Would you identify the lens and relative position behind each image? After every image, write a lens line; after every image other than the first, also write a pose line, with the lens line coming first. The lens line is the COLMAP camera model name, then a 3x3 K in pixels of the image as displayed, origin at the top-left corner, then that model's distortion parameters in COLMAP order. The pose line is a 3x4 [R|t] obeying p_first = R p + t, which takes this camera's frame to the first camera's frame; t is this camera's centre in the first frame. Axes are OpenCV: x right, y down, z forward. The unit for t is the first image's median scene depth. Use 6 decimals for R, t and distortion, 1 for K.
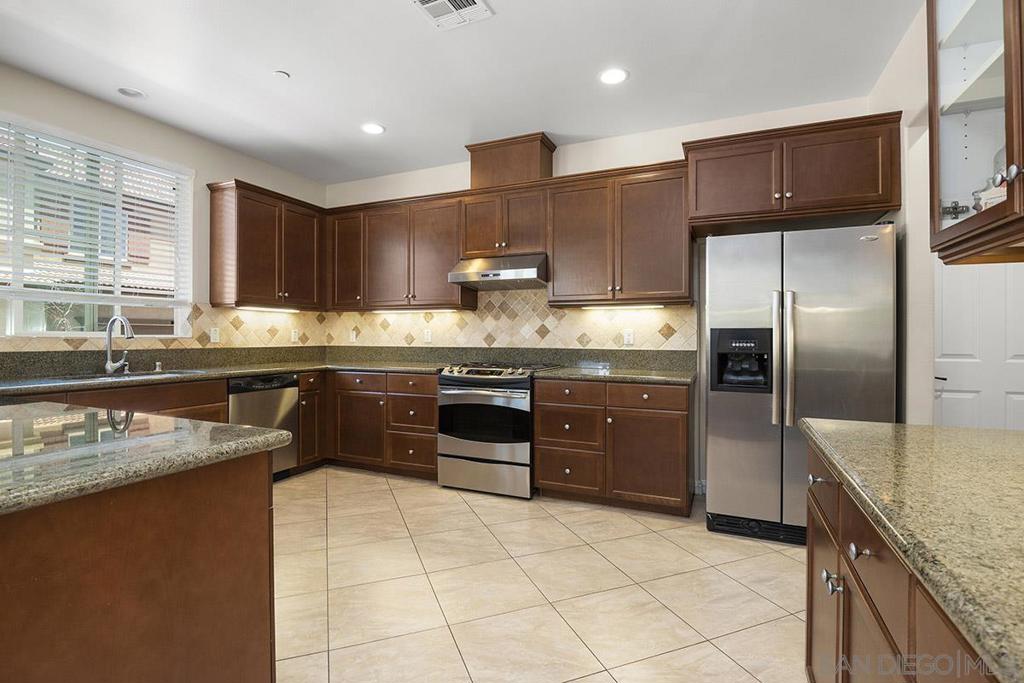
lens RADIAL K [[479.4, 0, 516.5], [0, 479.4, 336.5], [0, 0, 1]] dist [-0.004963, -0.009944]
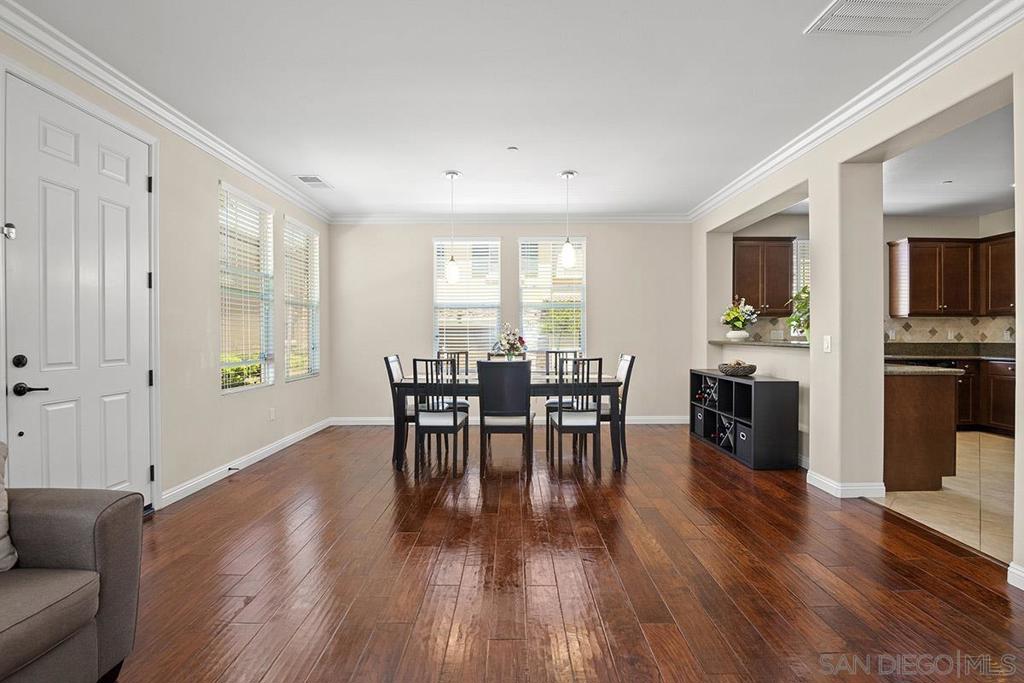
lens RADIAL K [[479.4, 0, 512.7], [0, 479.4, 341.5], [0, 0, 1]] dist [-0.004963, -0.009944]
pose [[0.402480, 0.006568, -0.915405, 0.346053], [0.002716, 0.999961, 0.008369, 0.002907], [0.915425, -0.005855, 0.402446, -0.879501]]
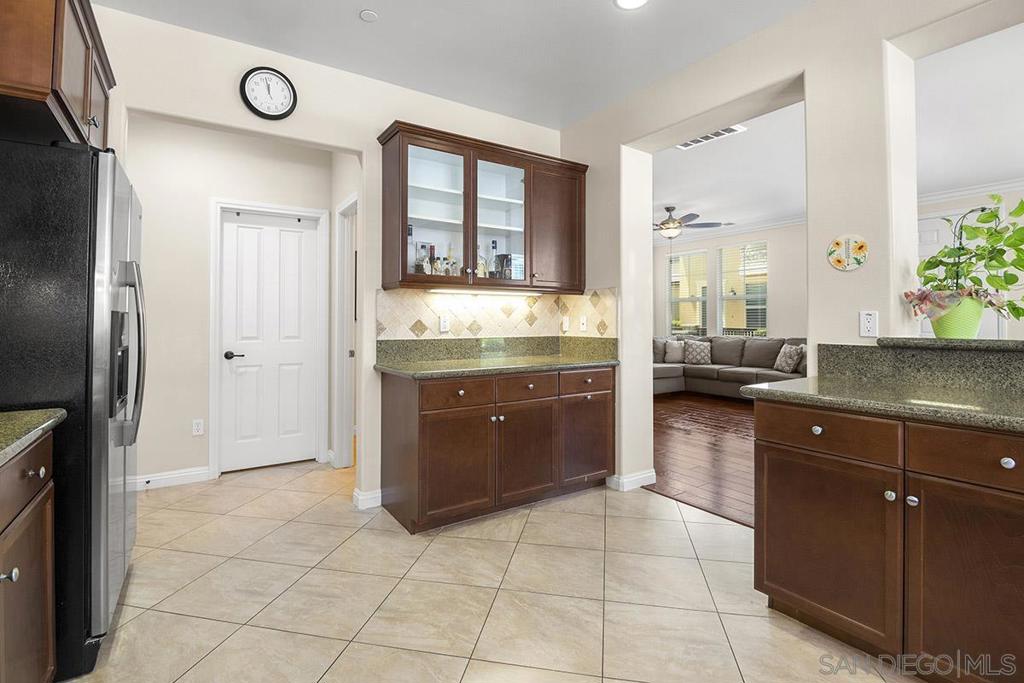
lens RADIAL K [[479.4, 0, 514.3], [0, 479.4, 310.4], [0, 0, 1]] dist [-0.004963, -0.009944]
pose [[-0.840008, 0.009916, 0.542483, -0.249477], [0.000103, 0.999836, -0.018116, -0.005234], [-0.542573, -0.015161, -0.839872, 0.951334]]
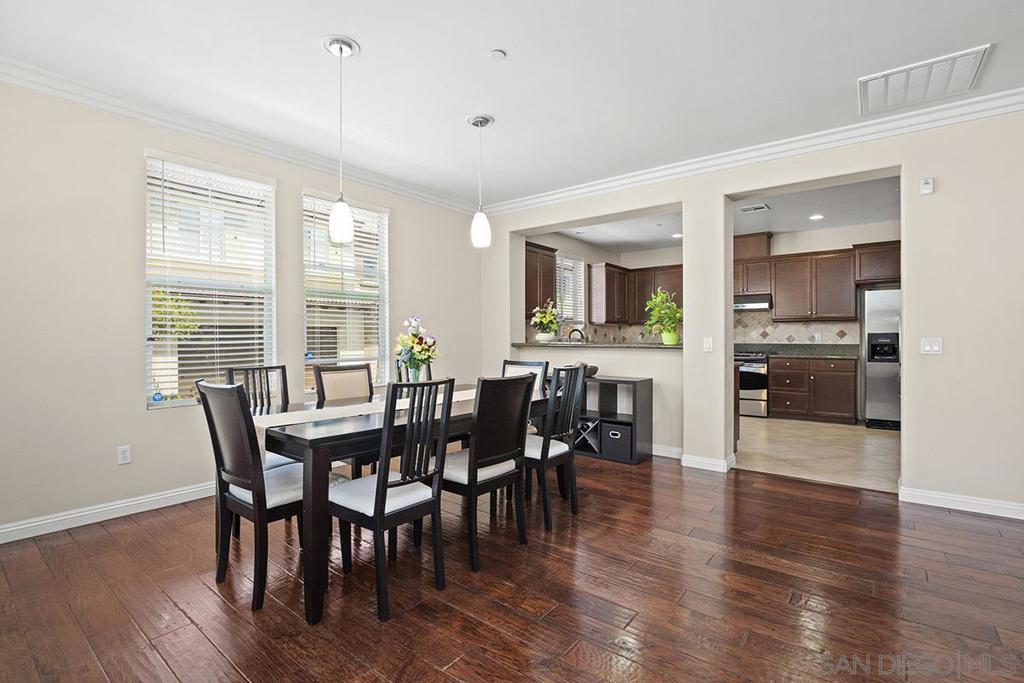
lens RADIAL K [[479.4, 0, 520.0], [0, 479.4, 340.4], [0, 0, 1]] dist [-0.004963, -0.009944]
pose [[0.971295, -0.004722, -0.237830, -0.471068], [0.005508, 0.999981, 0.002640, 0.001814], [0.237813, -0.003874, 0.971303, -1.135073]]
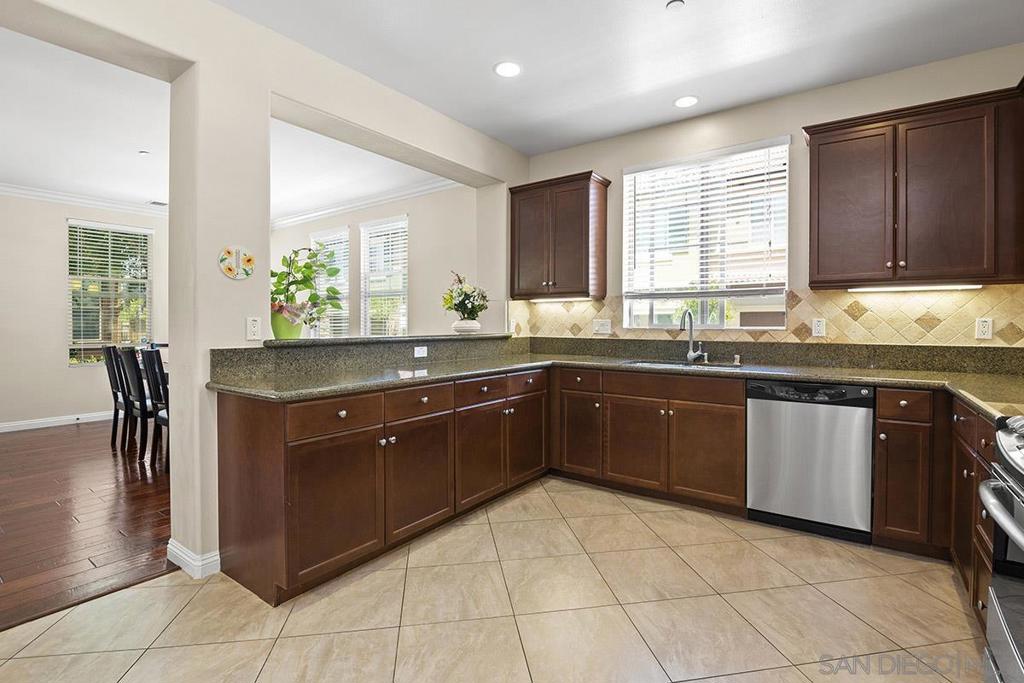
lens RADIAL K [[479.4, 0, 509.3], [0, 479.4, 329.1], [0, 0, 1]] dist [-0.004963, -0.009944]
pose [[-0.219360, 0.005615, -0.975628, 0.284636], [-0.002524, 0.999977, 0.006323, -0.003732], [0.975641, 0.003850, -0.219340, 0.718126]]
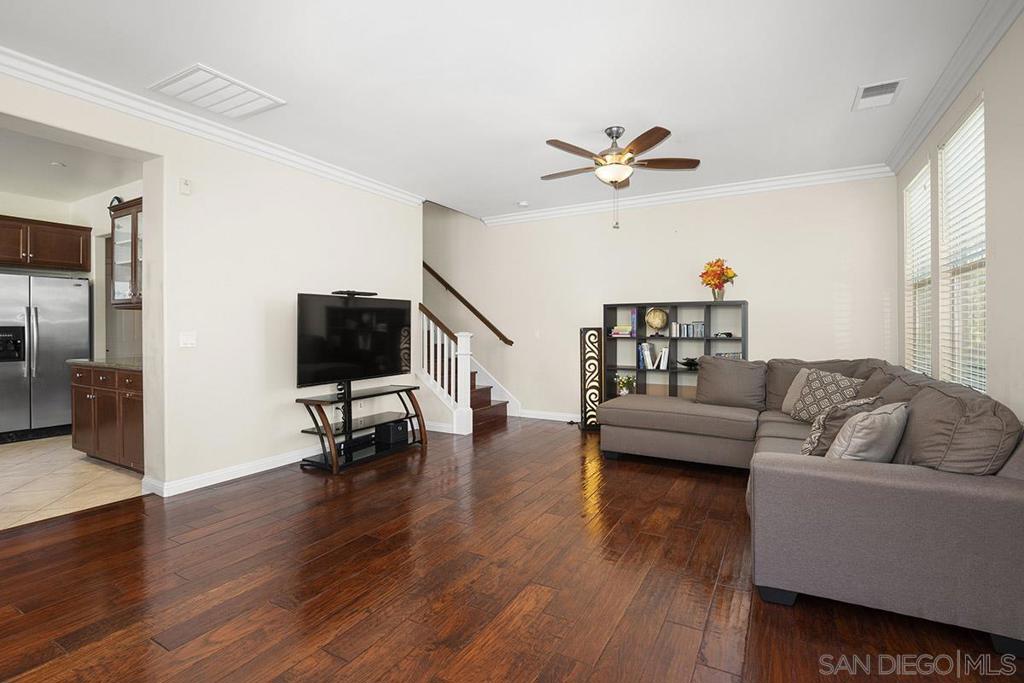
lens RADIAL K [[479.4, 0, 510.5], [0, 479.4, 327.1], [0, 0, 1]] dist [-0.004963, -0.009944]
pose [[0.102031, 0.000880, 0.994781, -0.818032], [0.004577, 0.999989, -0.001354, -0.001956], [-0.994771, 0.004691, 0.102026, -0.806148]]
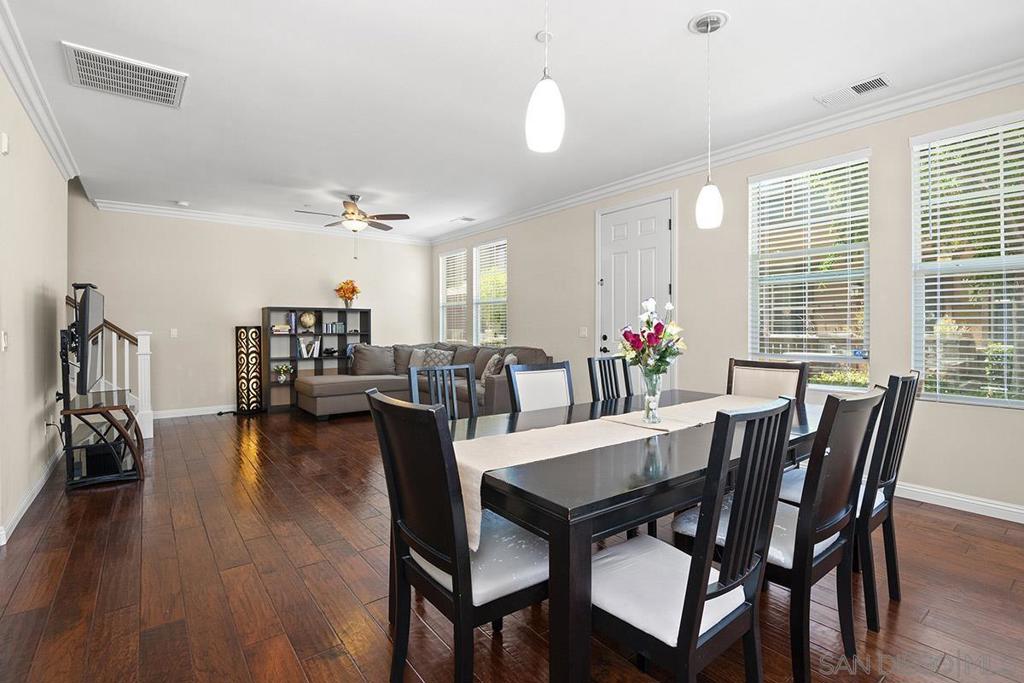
lens RADIAL K [[479.4, 0, 513.8], [0, 479.4, 329.4], [0, 0, 1]] dist [-0.004963, -0.009944]
pose [[-0.877658, -0.005262, 0.479259, -0.979696], [-0.000654, 0.999952, 0.009782, -0.007387], [-0.479287, 0.008272, -0.877619, 0.219600]]
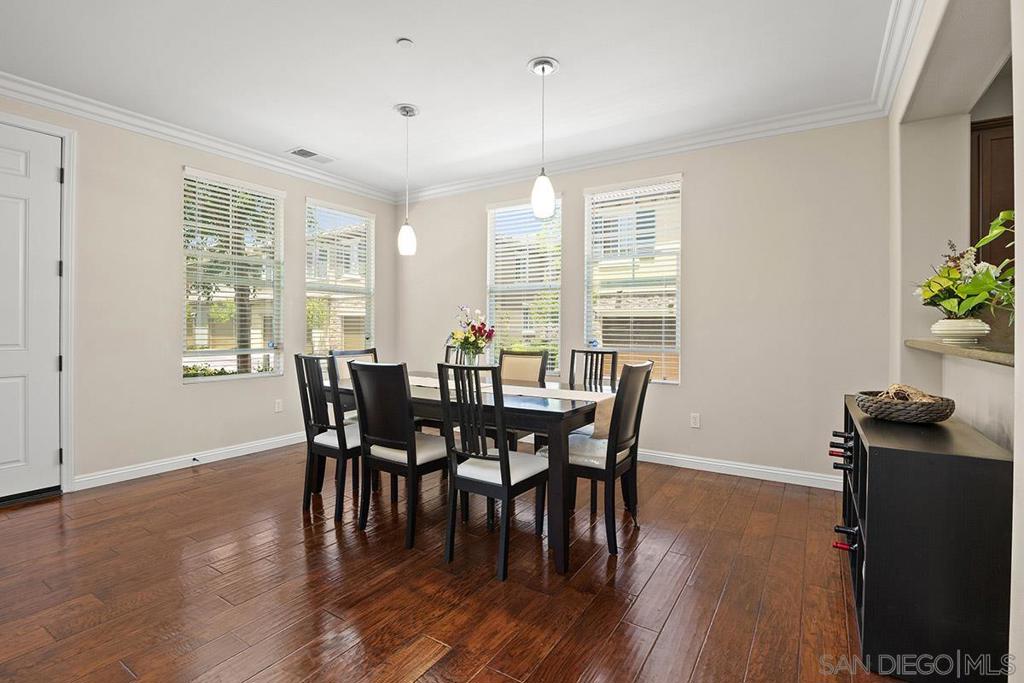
lens RADIAL K [[479.4, 0, 510.7], [0, 479.4, 331.8], [0, 0, 1]] dist [-0.004963, -0.009944]
pose [[-0.156041, 0.005709, -0.987734, 0.024309], [-0.008407, 0.999939, 0.007108, 0.002266], [0.987715, 0.009413, -0.155983, -0.152165]]
